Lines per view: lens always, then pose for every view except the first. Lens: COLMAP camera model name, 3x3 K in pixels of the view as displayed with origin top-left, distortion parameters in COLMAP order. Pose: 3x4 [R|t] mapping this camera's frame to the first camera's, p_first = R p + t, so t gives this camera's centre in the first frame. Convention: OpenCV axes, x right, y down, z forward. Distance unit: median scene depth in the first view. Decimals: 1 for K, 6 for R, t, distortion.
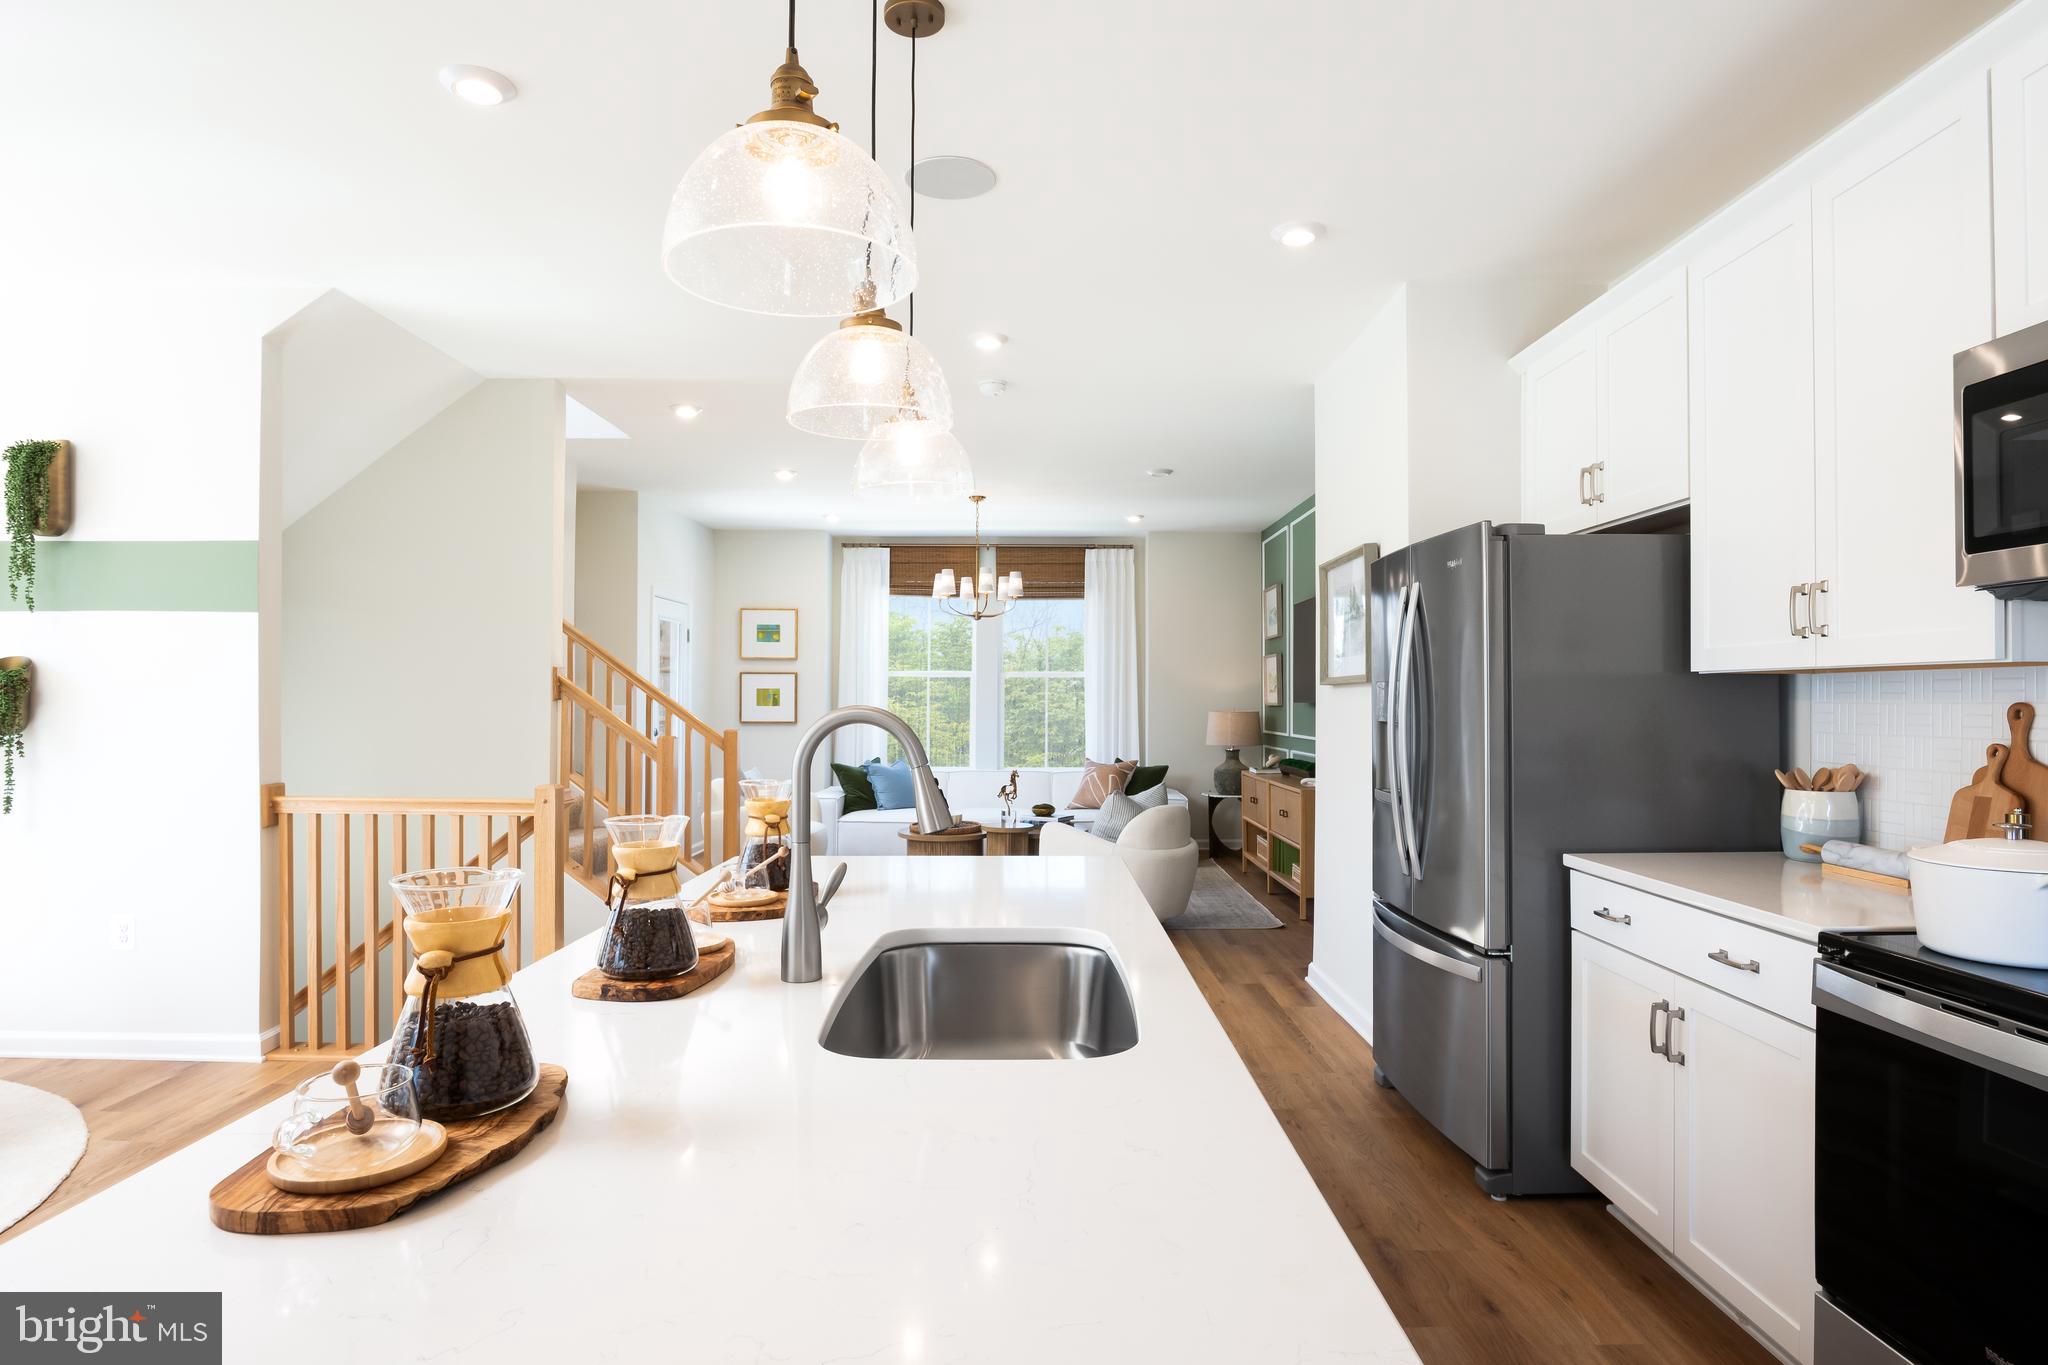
lens RADIAL K [[1144.6, 0, 1015.1], [0, 1144.6, 685.2], [0, 0, 1]] dist [-0.020945, 0.002585]
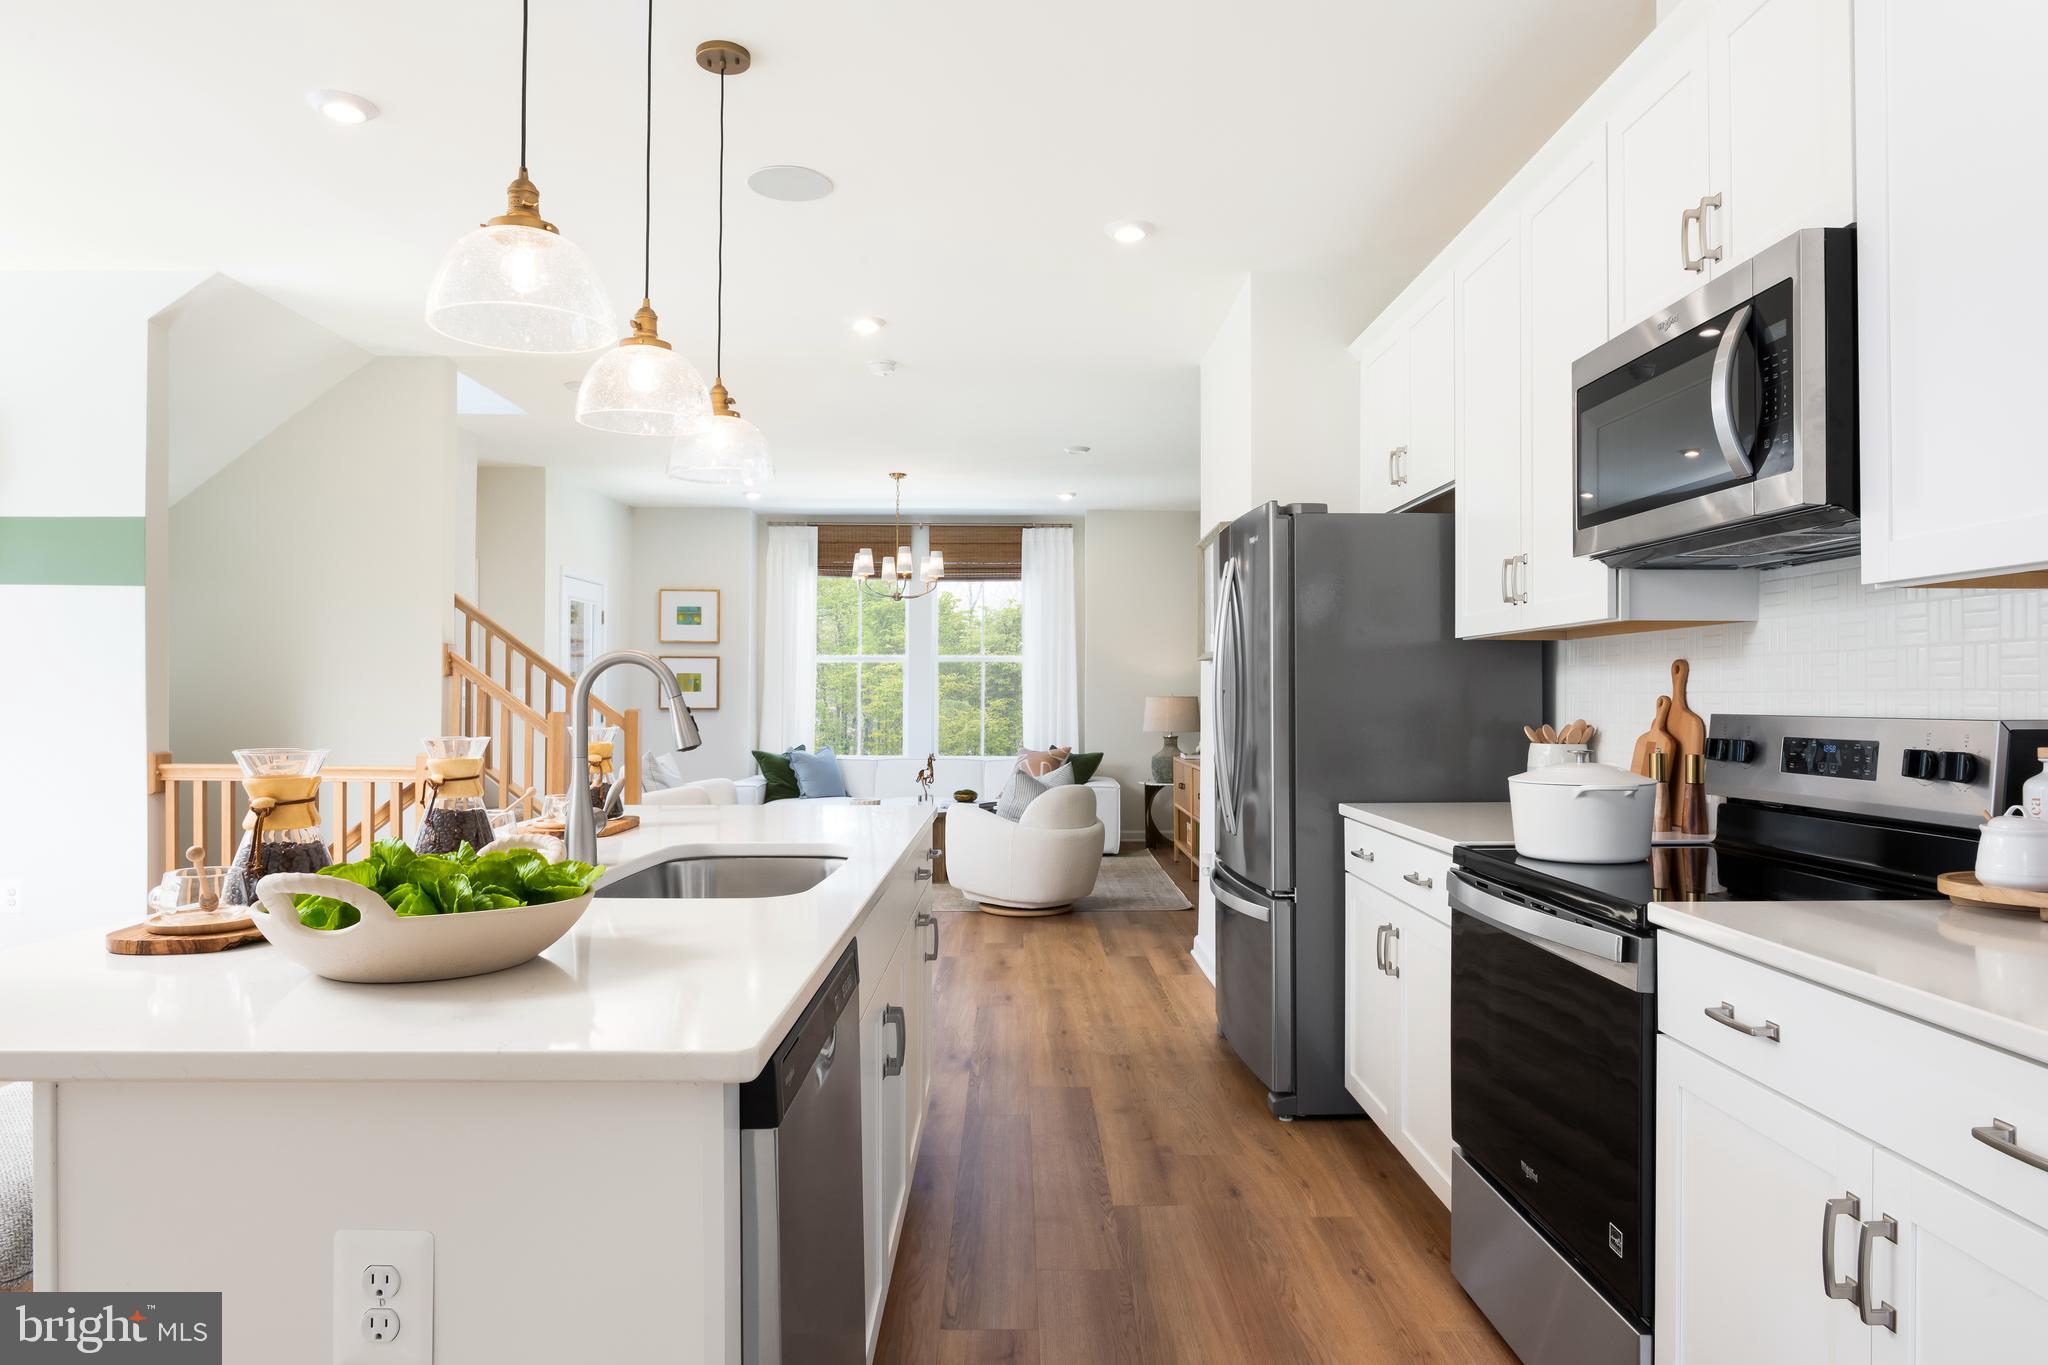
lens RADIAL K [[1284.6, 0, 1024.0], [0, 1284.6, 682.5], [0, 0, 1]] dist [-0.000831, -0.003124]
pose [[0.999943, 0.000490, 0.010620, 0.114748], [-0.000495, 1.000000, 0.000539, 0.021470], [-0.010620, -0.000545, 0.999943, -0.168222]]
